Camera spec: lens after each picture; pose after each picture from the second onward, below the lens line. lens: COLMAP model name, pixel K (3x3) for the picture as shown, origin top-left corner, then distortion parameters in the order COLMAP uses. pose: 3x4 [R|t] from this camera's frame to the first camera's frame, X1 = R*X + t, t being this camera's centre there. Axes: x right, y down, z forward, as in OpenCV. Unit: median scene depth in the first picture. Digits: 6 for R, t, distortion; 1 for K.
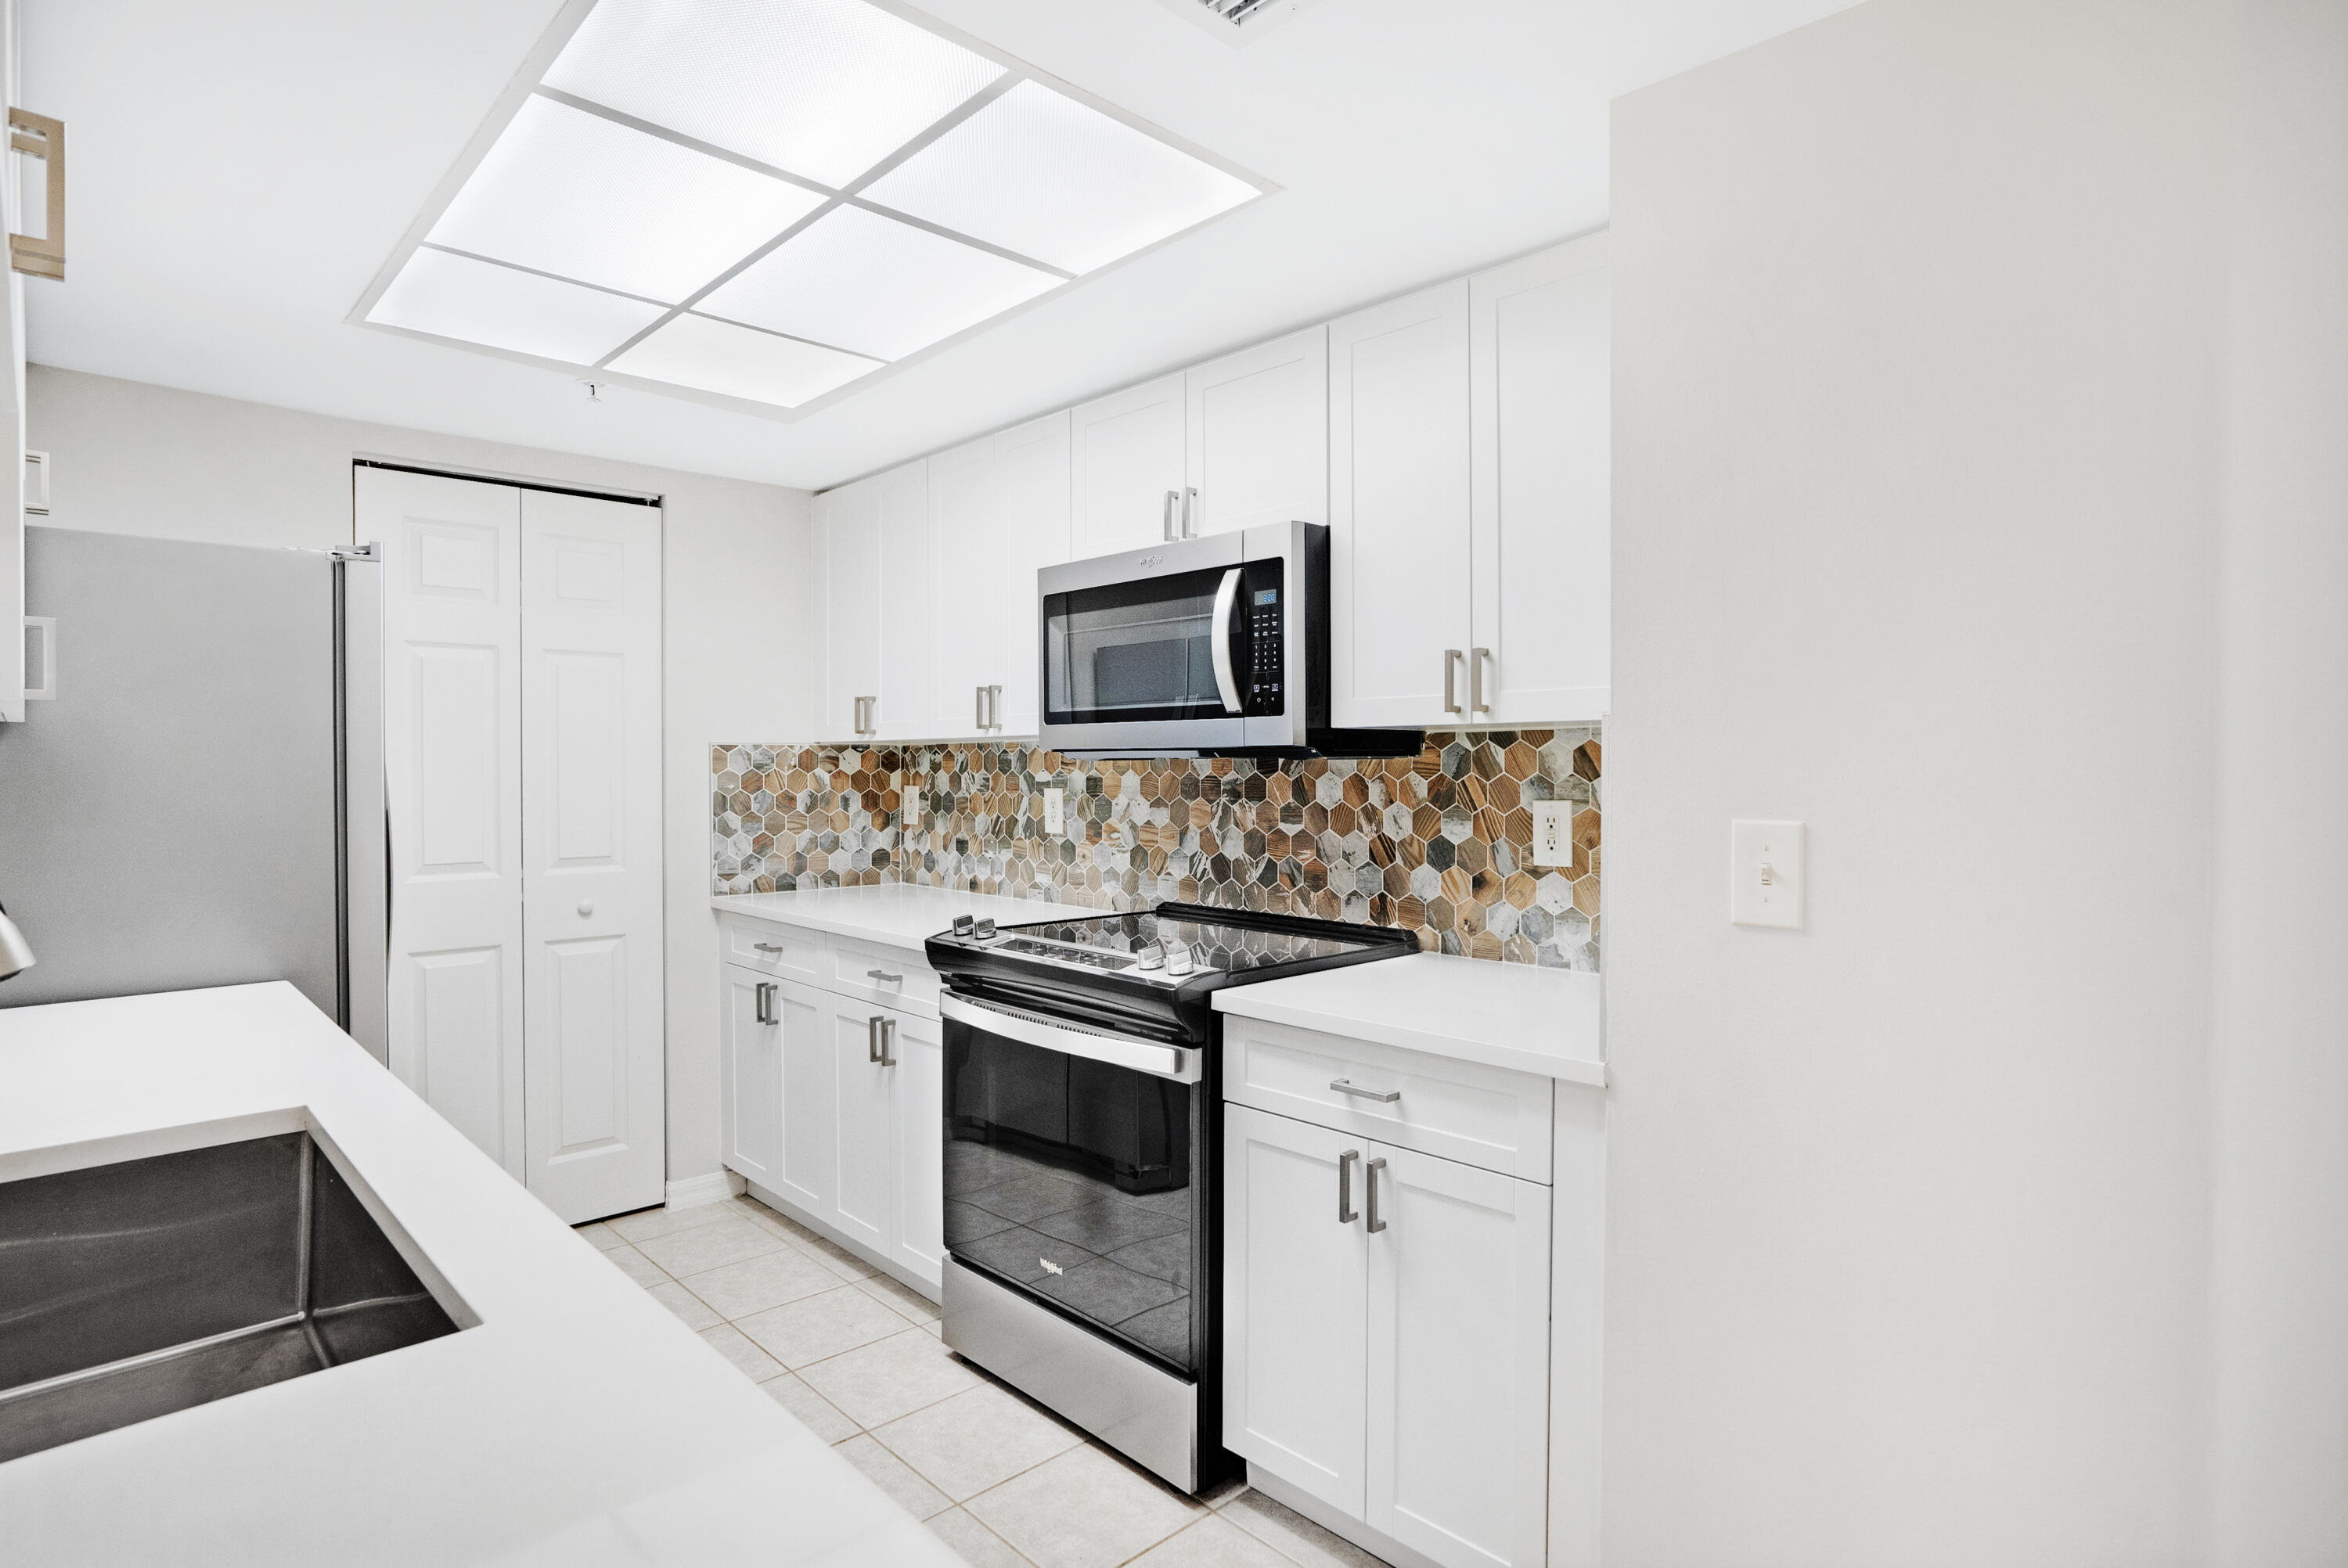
lens RADIAL K [[1224.6, 0, 1174.0], [0, 1224.6, 784.0], [0, 0, 1]] dist [0.001479, 0.001662]
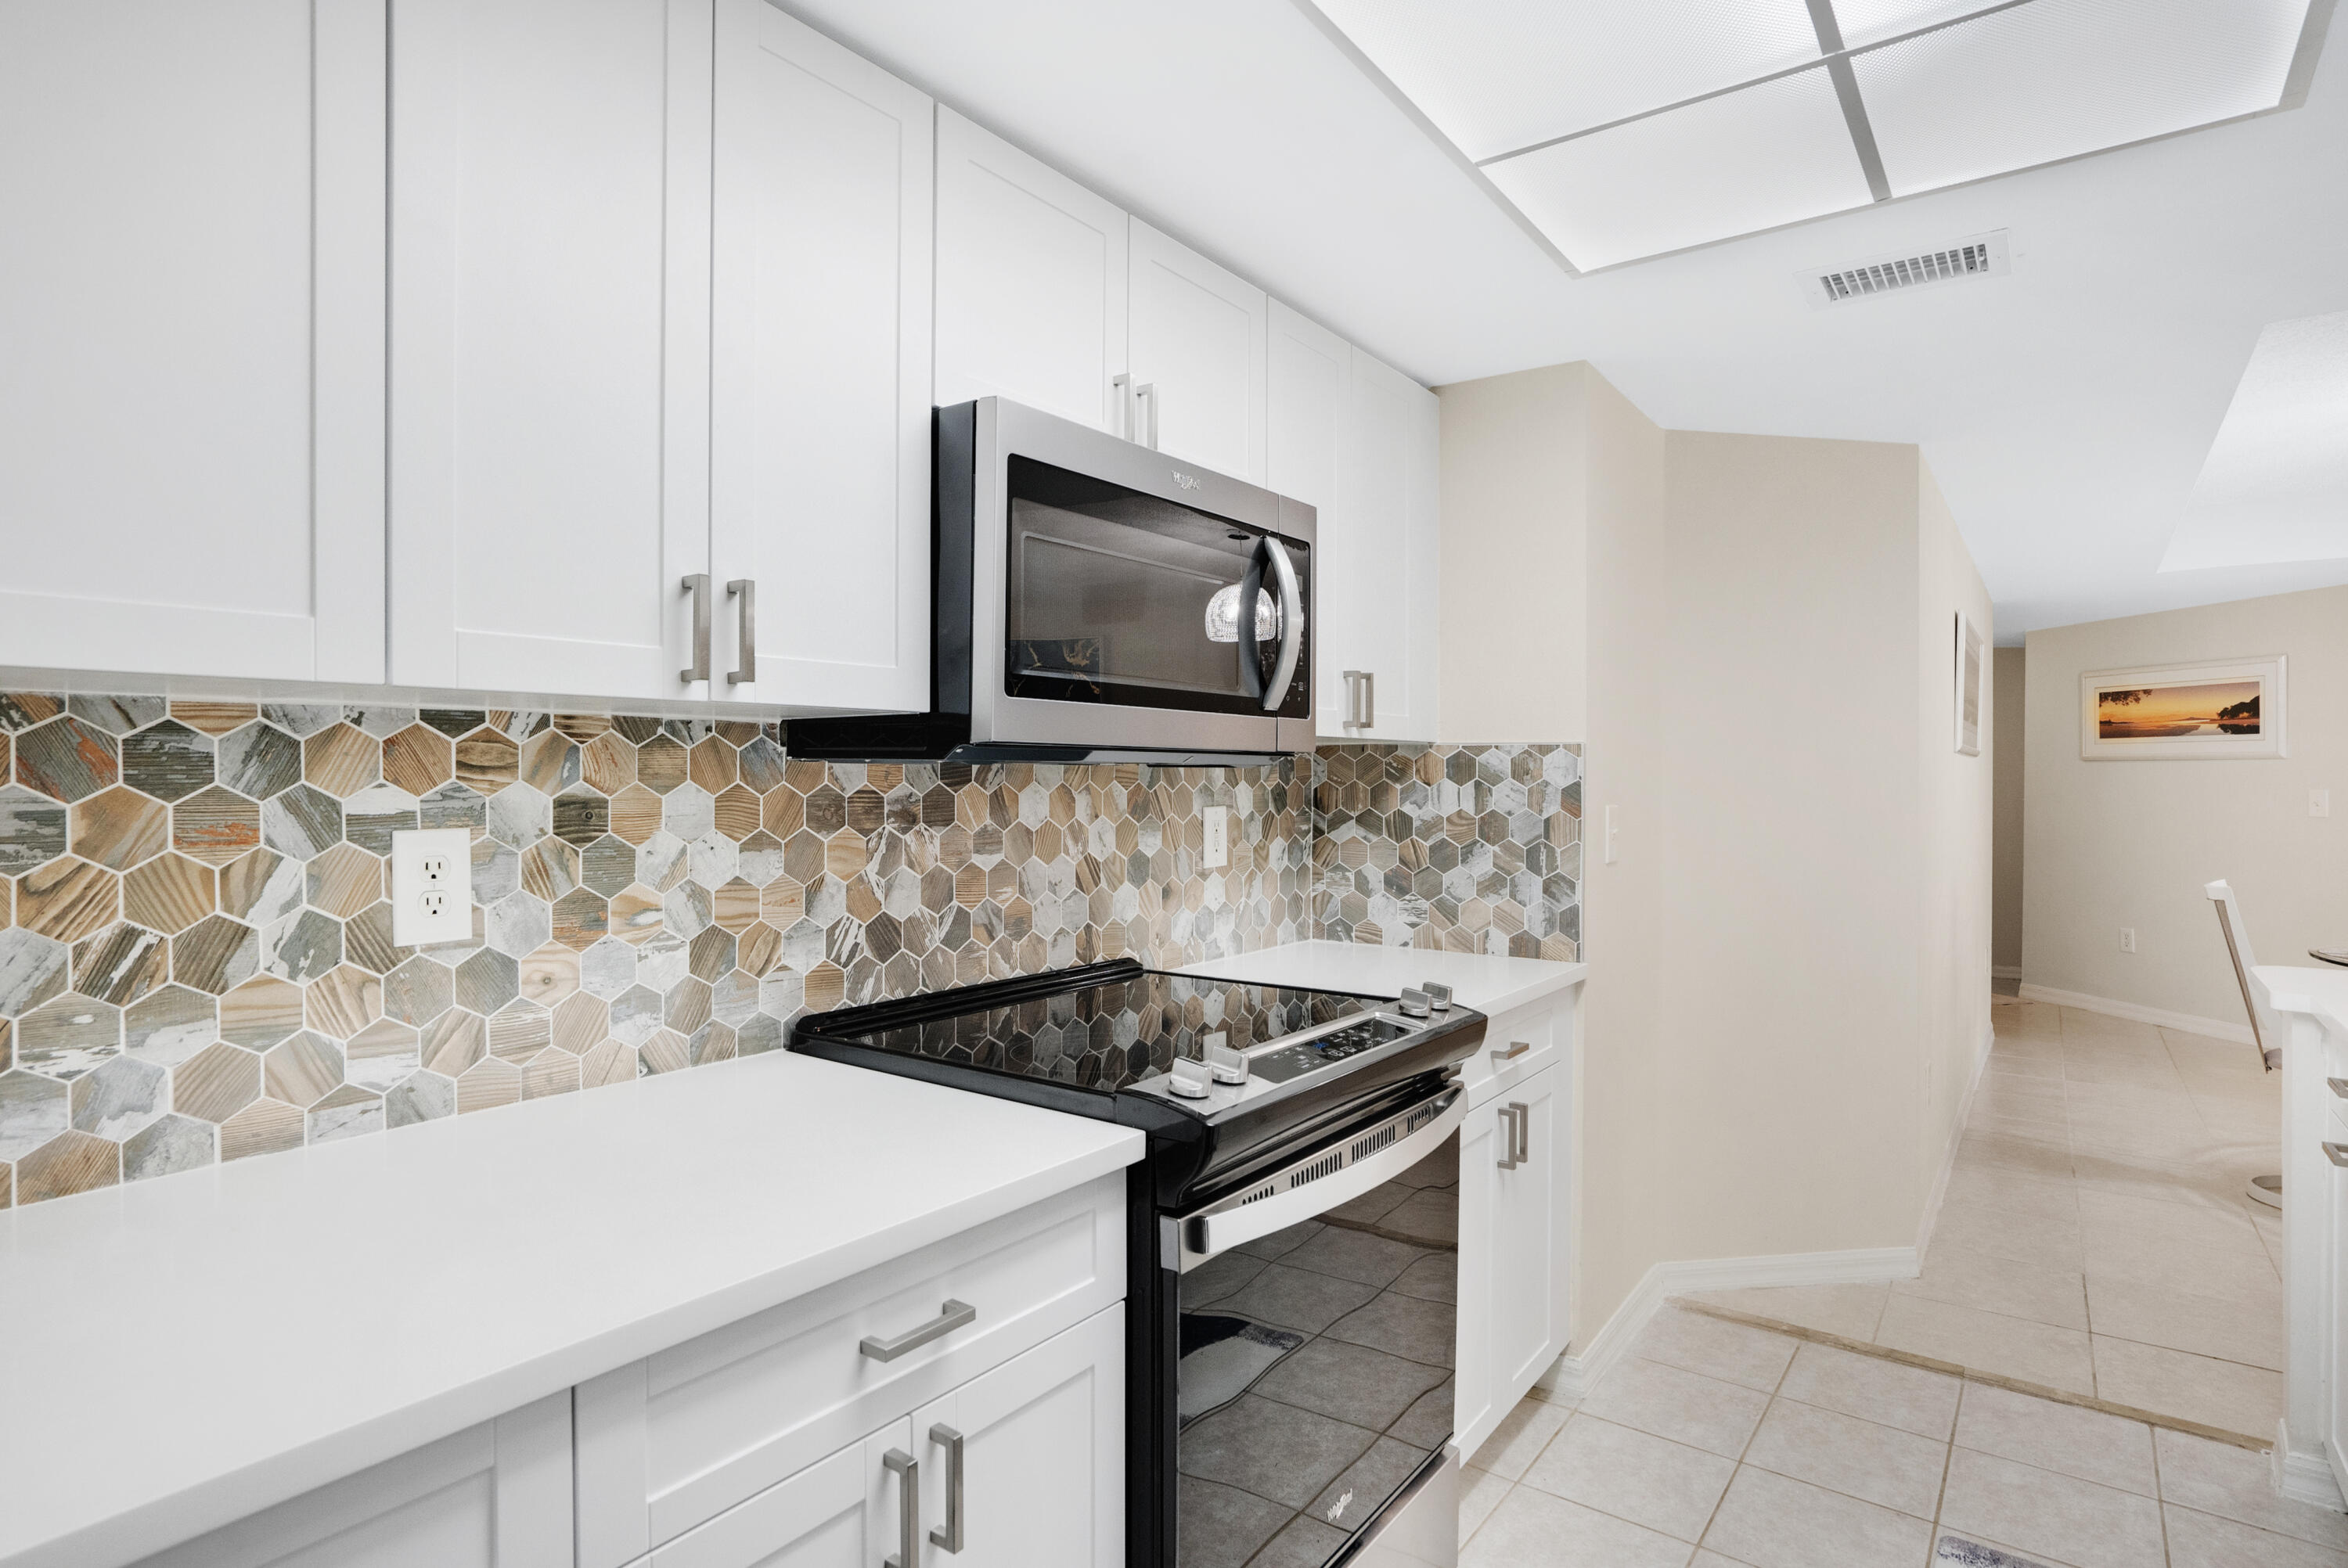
lens RADIAL K [[1224.6, 0, 1174.0], [0, 1224.6, 784.0], [0, 0, 1]] dist [0.001479, 0.001662]
pose [[-0.149055, -0.009440, 0.988784, -0.608685], [0.009628, 0.999893, 0.010997, -0.015257], [-0.988782, 0.011159, -0.148948, 0.954912]]
